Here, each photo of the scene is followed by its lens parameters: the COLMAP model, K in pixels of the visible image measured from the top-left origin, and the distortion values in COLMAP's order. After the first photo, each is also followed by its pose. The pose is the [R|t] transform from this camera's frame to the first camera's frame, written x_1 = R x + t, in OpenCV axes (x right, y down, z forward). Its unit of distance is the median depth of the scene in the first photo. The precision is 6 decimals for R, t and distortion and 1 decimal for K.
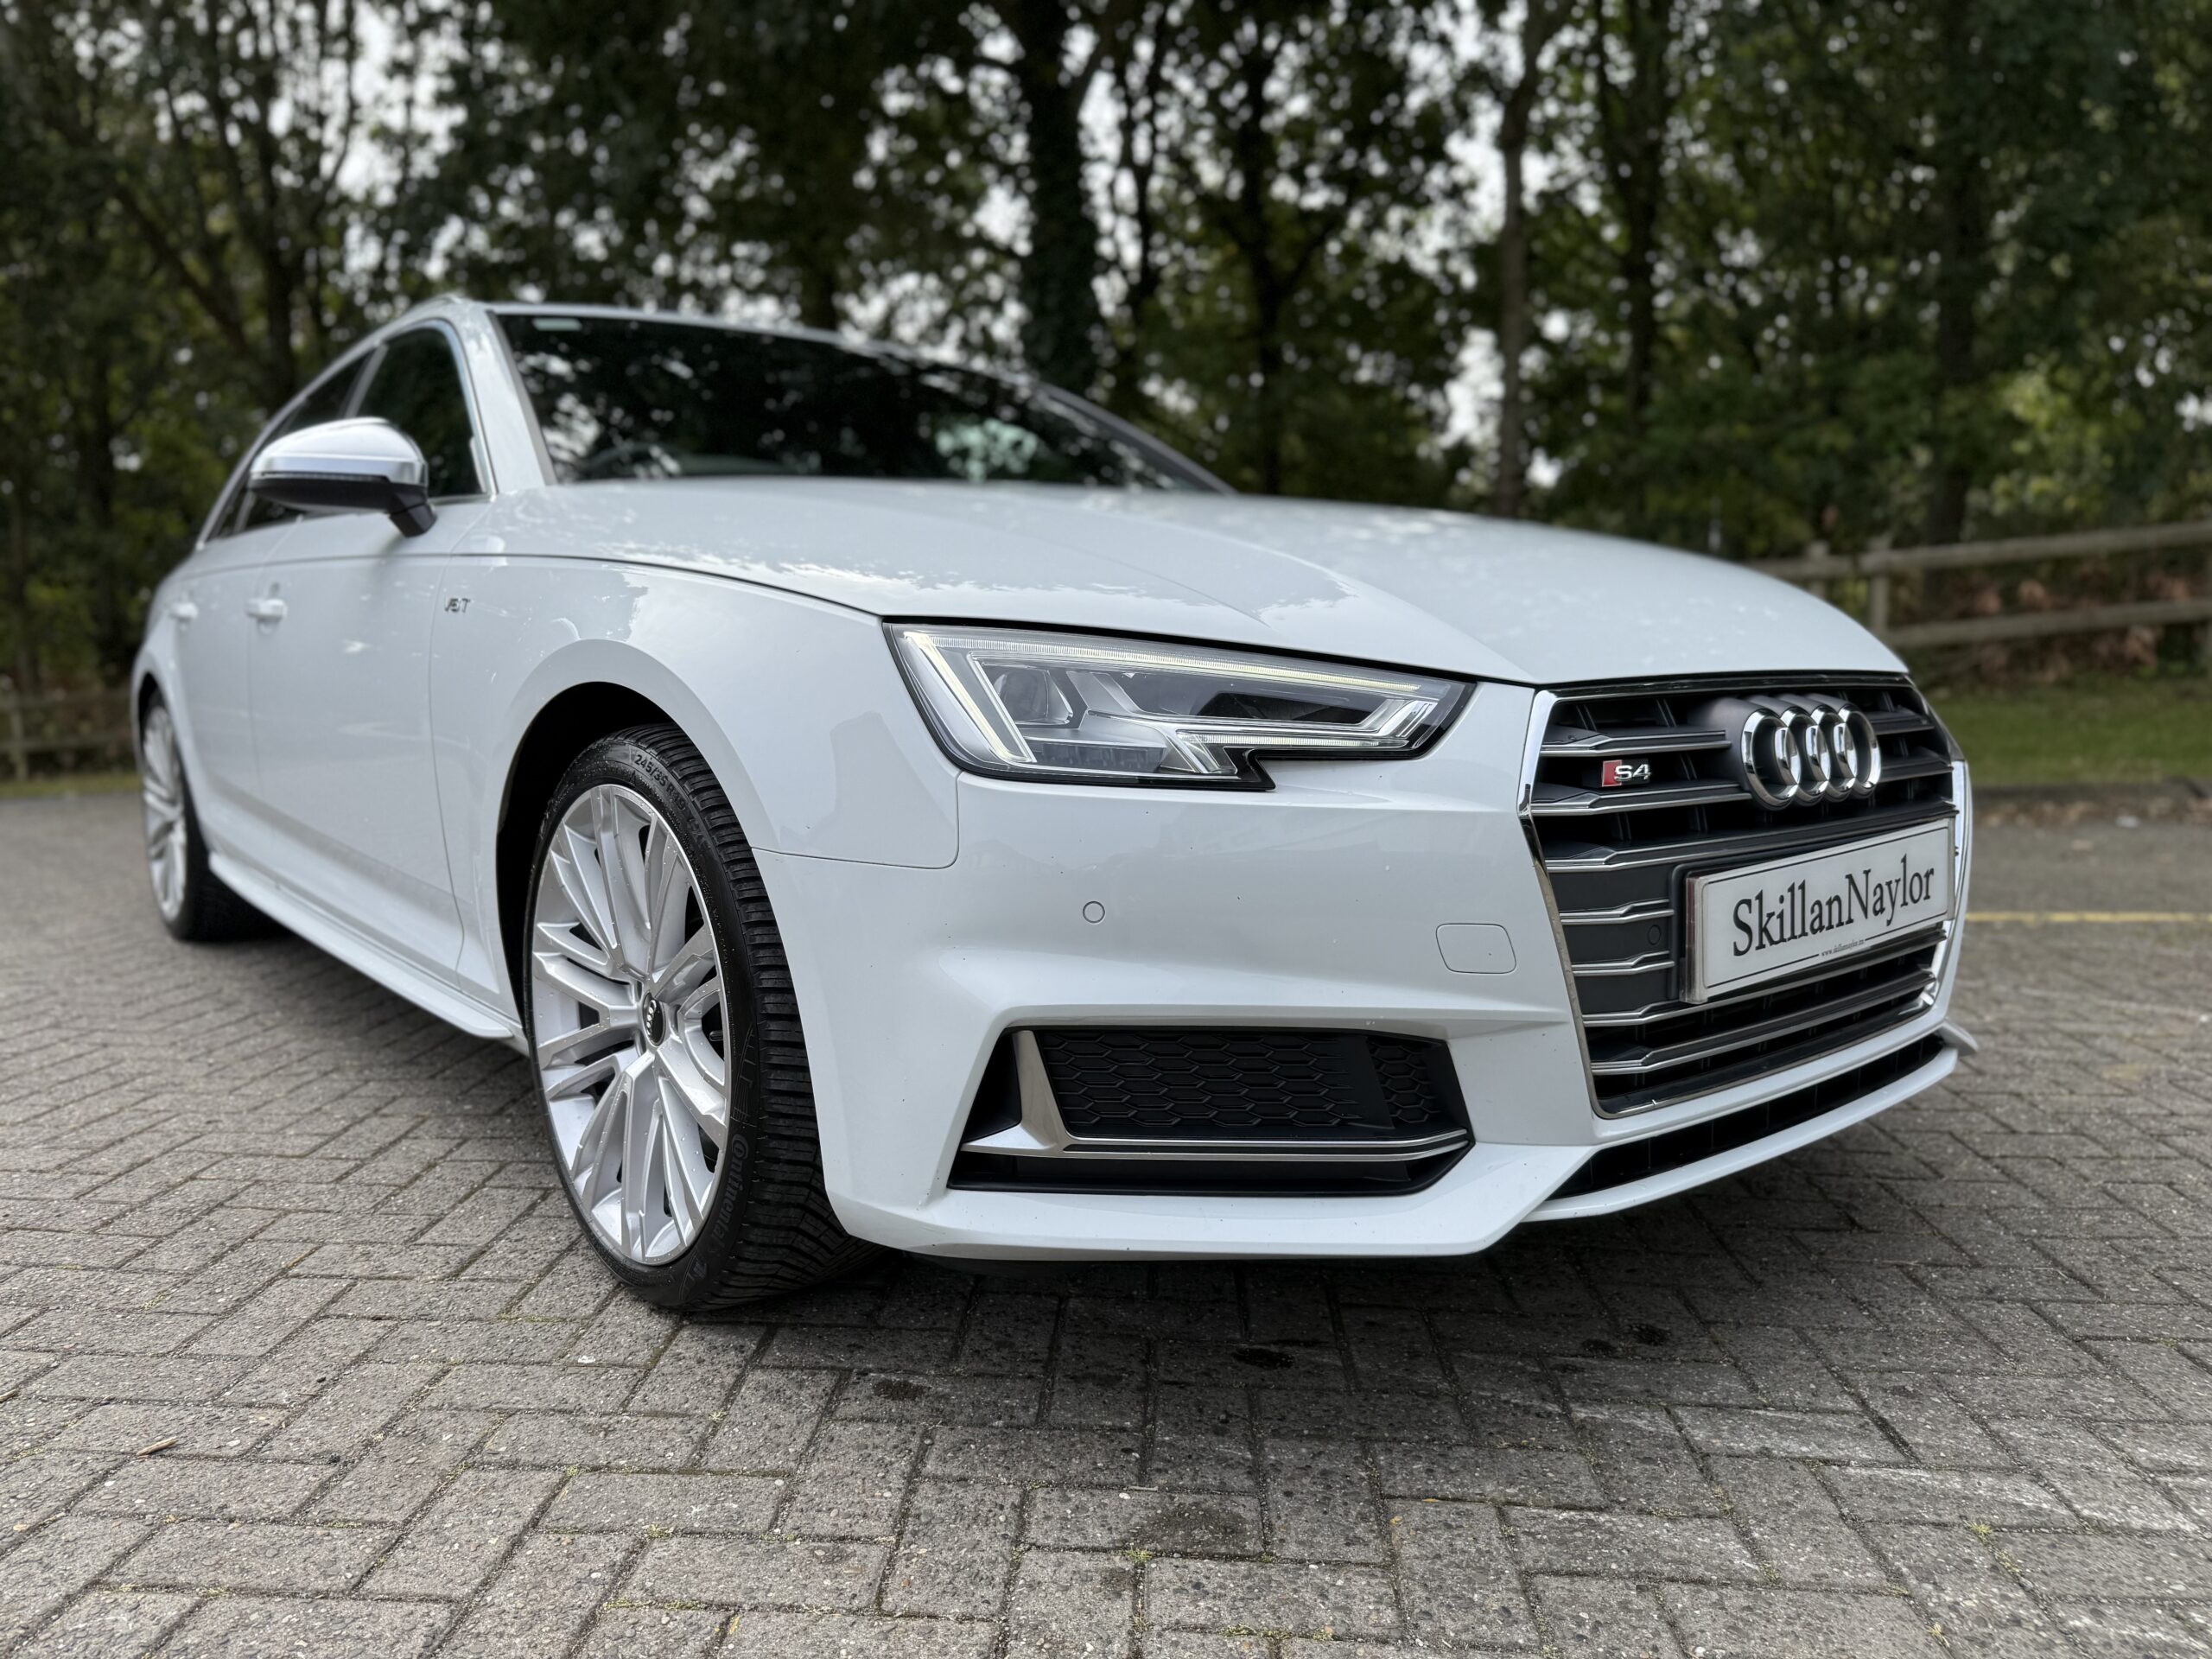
lens RADIAL K [[1580.8, 0, 1095.9], [0, 1580.8, 849.0], [0, 0, 1]] dist [0.028749, -0.036469]
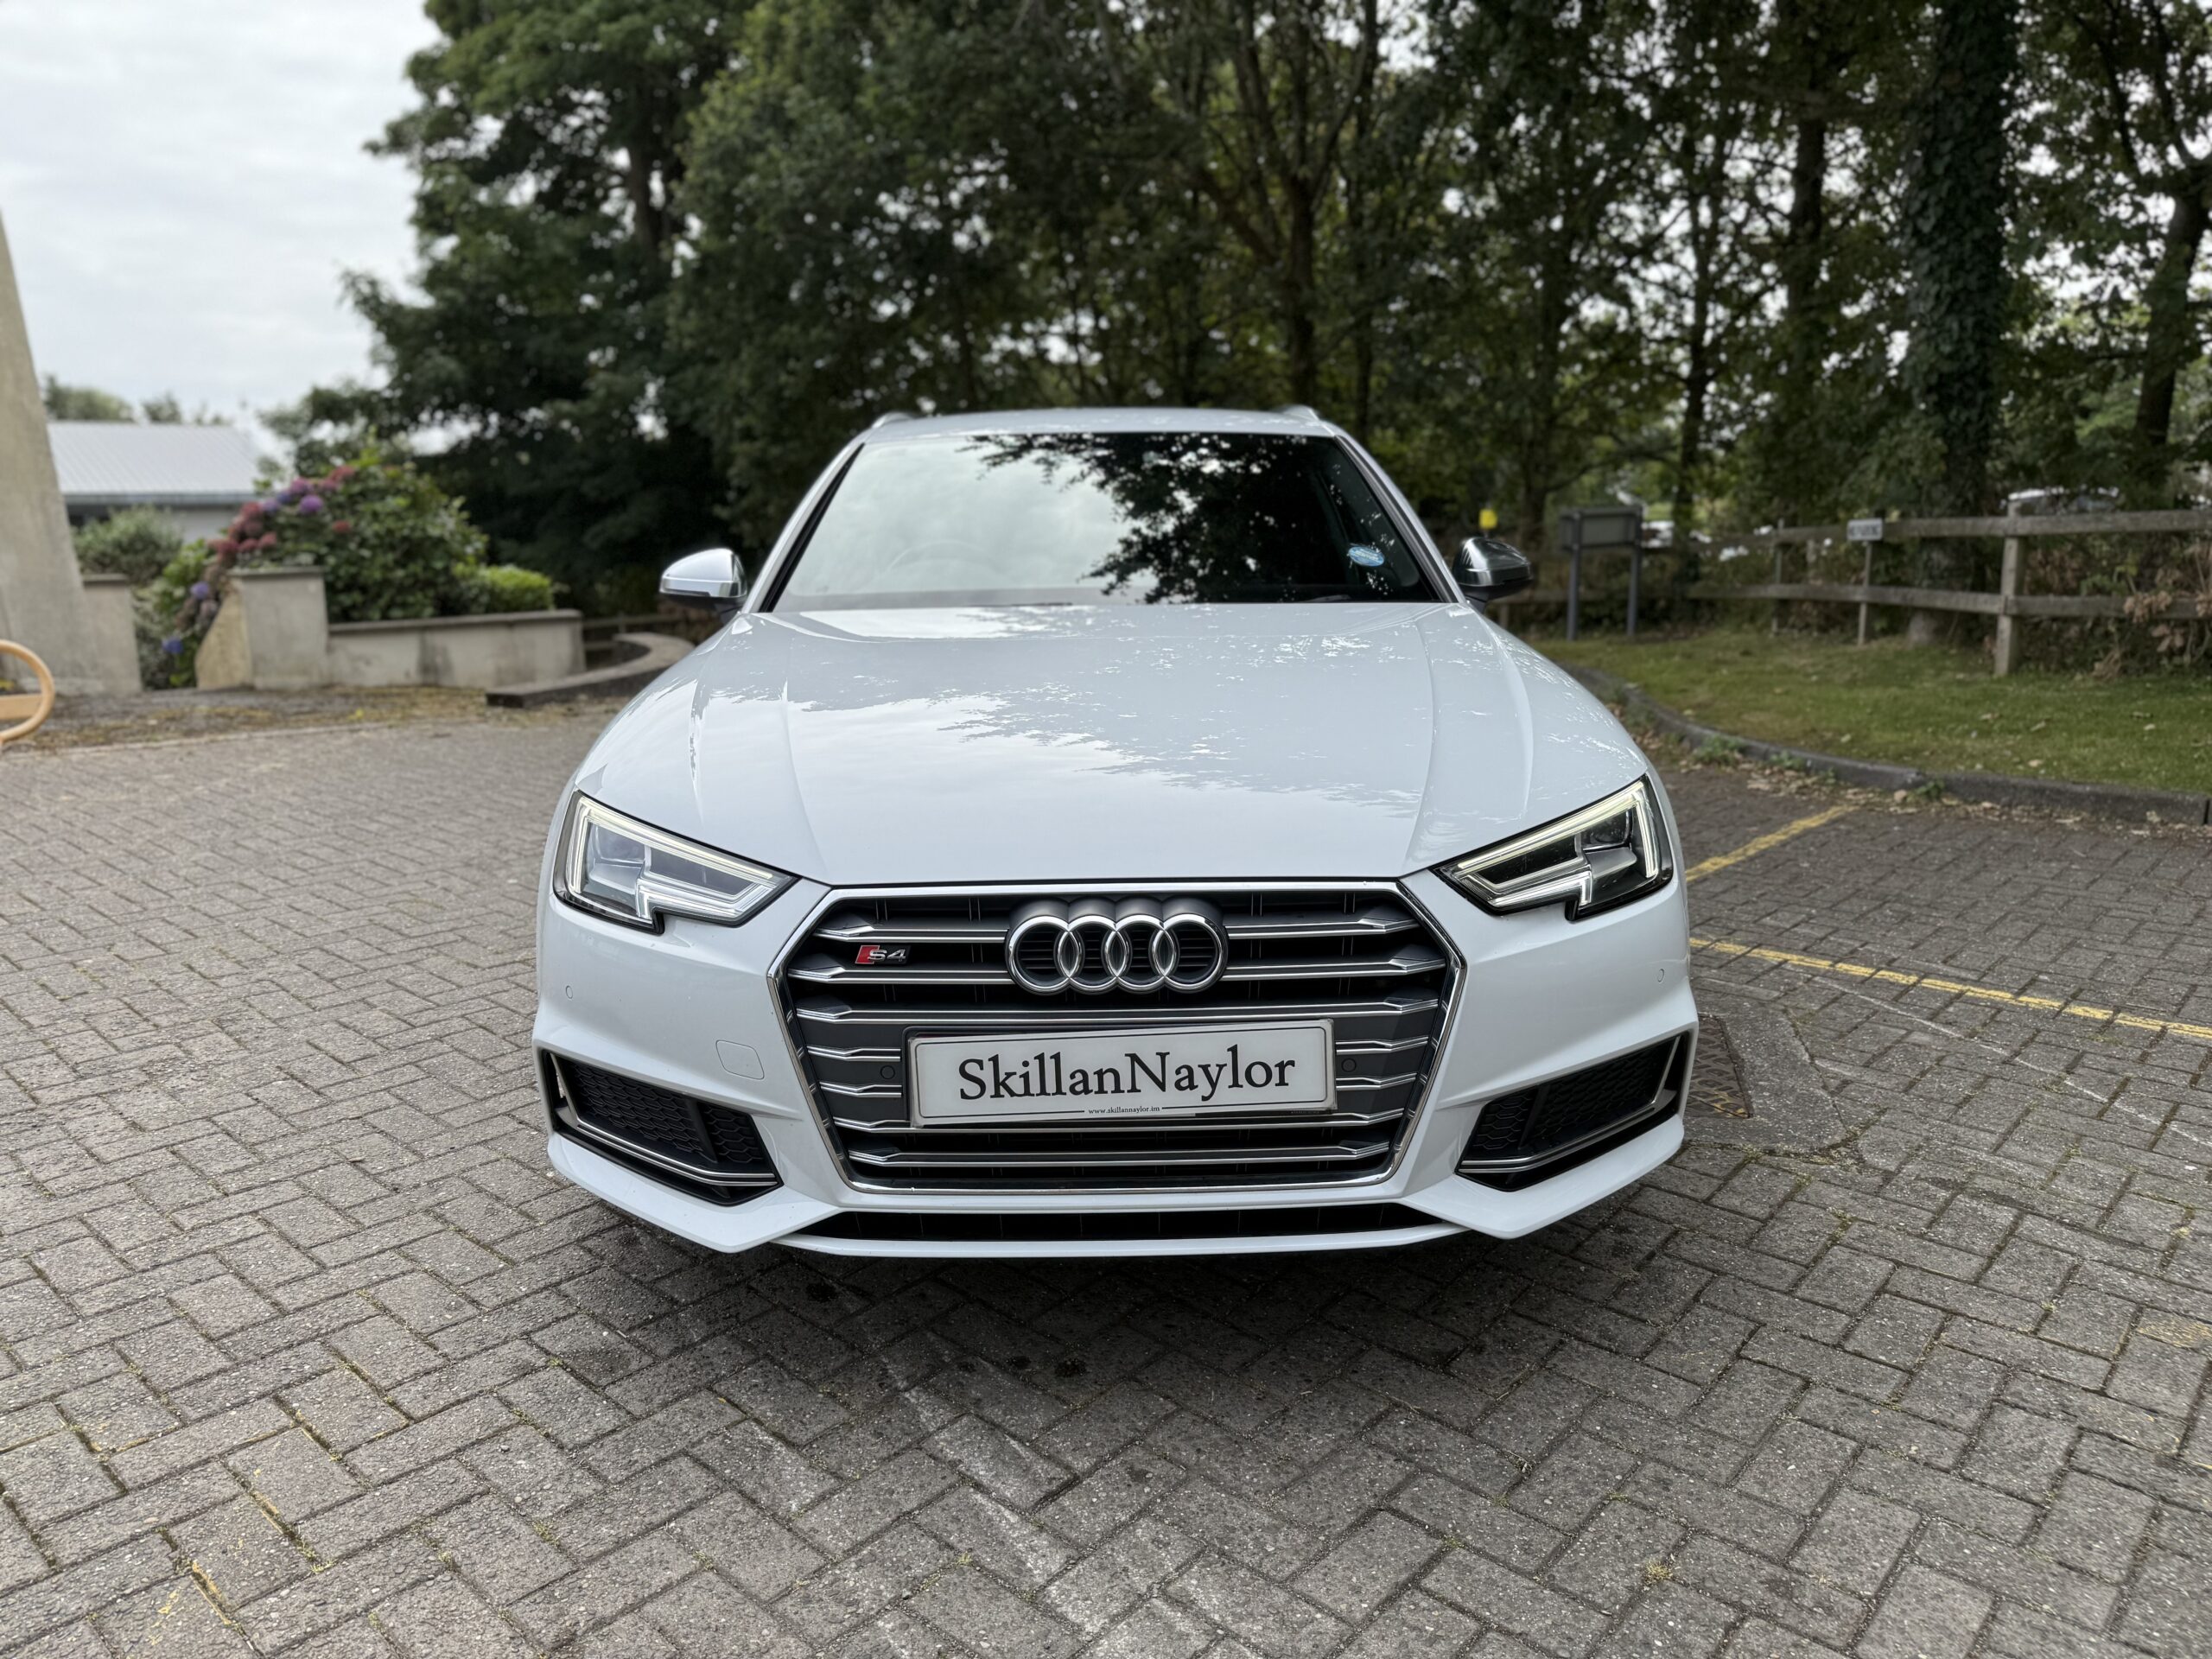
lens RADIAL K [[1580.8, 0, 1072.7], [0, 1580.8, 788.3], [0, 0, 1]] dist [0.028749, -0.036469]
pose [[0.766757, 0.103813, -0.633488, 1.171332], [-0.064137, 0.994288, 0.085310, -0.284204], [0.638726, -0.024782, 0.769035, 0.033323]]
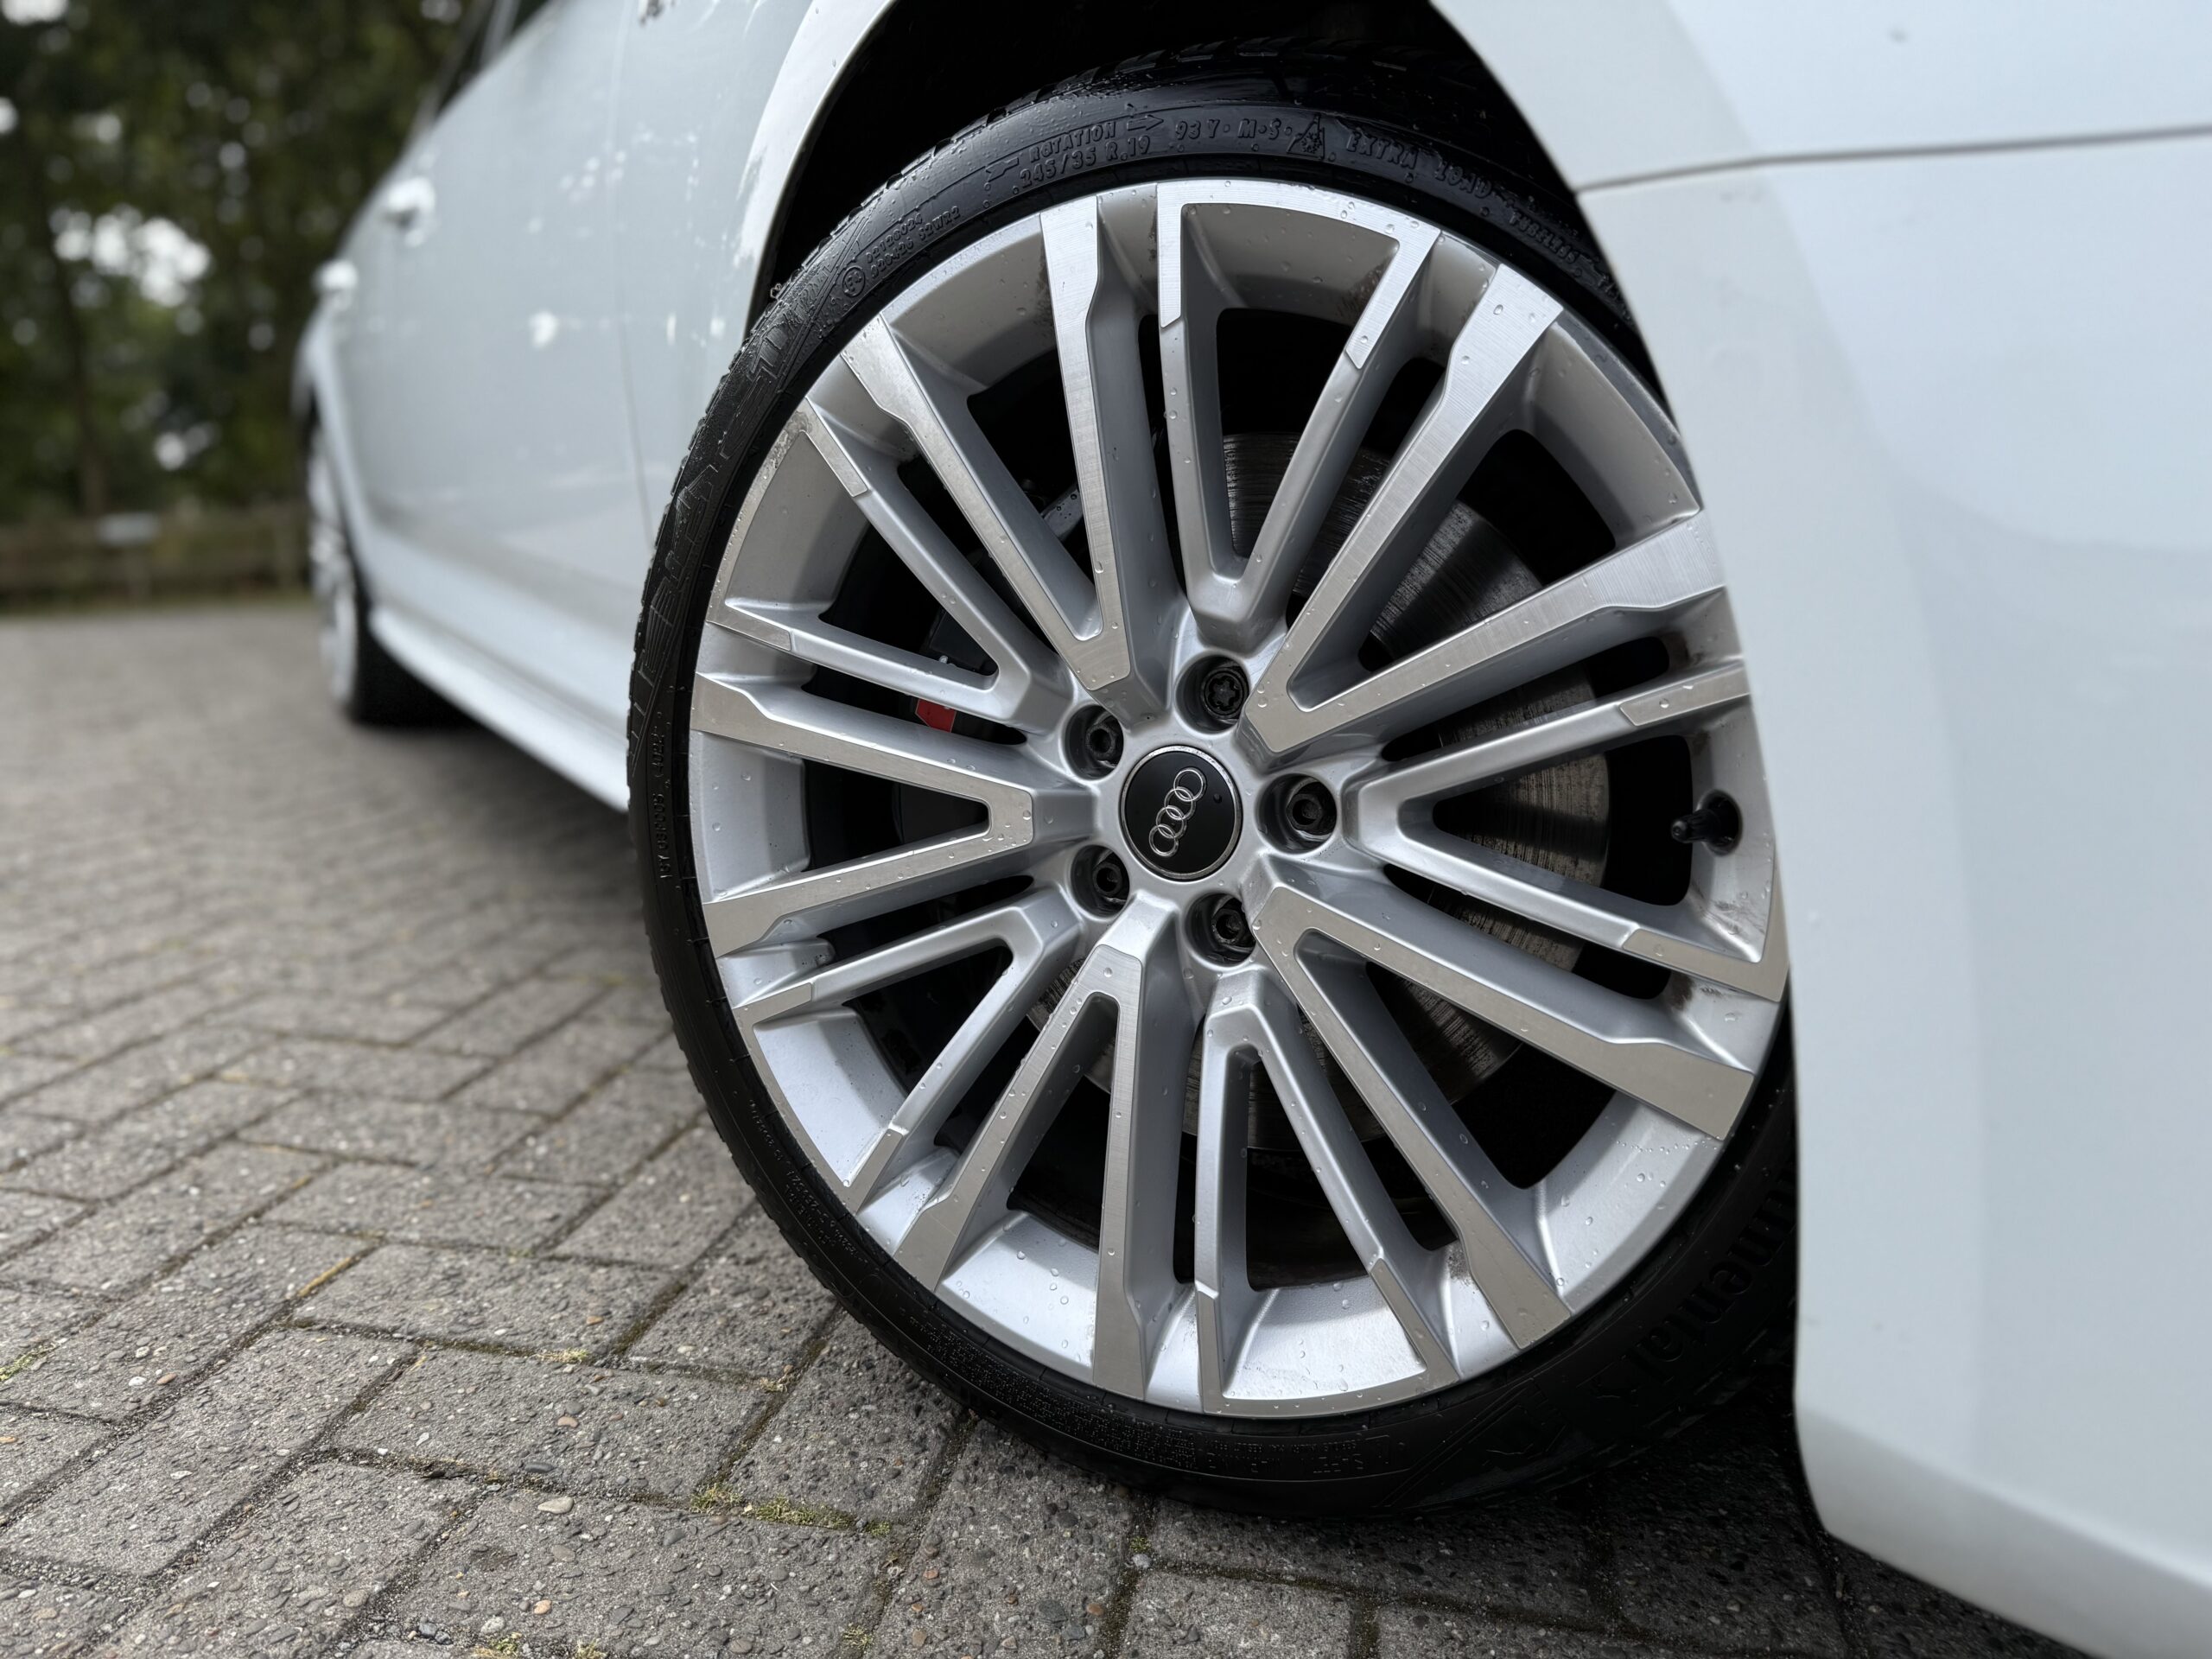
lens RADIAL K [[1580.8, 0, 1180.2], [0, 1580.8, 865.5], [0, 0, 1]] dist [0.028749, -0.036469]
pose [[0.994779, 0.043768, -0.092187, -0.238440], [-0.034243, 0.994145, 0.102483, 0.084633], [0.096132, -0.098792, 0.990454, 0.669994]]
